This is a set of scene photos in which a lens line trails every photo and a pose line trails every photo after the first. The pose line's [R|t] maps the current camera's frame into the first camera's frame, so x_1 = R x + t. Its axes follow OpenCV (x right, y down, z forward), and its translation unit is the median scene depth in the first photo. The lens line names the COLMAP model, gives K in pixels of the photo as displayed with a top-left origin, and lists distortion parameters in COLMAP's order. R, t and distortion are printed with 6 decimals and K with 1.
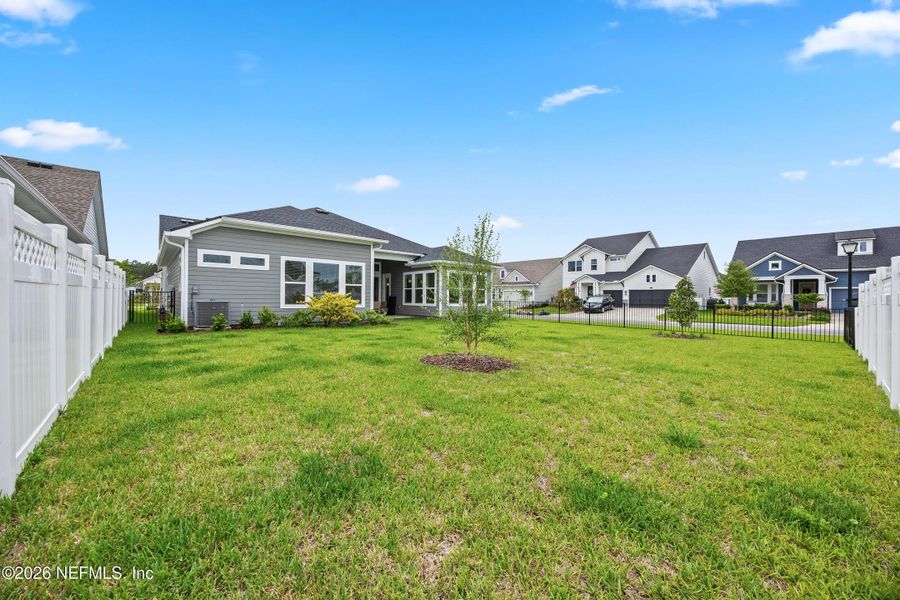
lens RADIAL K [[343.2, 0, 450.0], [0, 343.2, 300.0], [0, 0, 1]] dist [-0.003702, -0.000152]
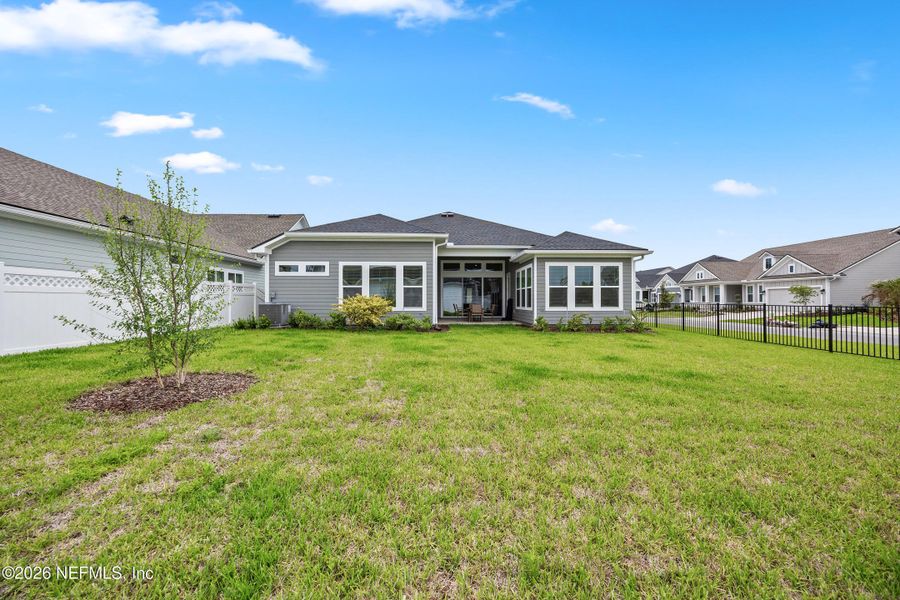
lens RADIAL K [[343.2, 0, 450.0], [0, 343.2, 300.0], [0, 0, 1]] dist [-0.003702, -0.000152]
pose [[0.760389, -0.011156, -0.649373, 0.387637], [0.003241, 0.999905, -0.013383, 0.004538], [0.649460, 0.008072, 0.760353, 0.356421]]
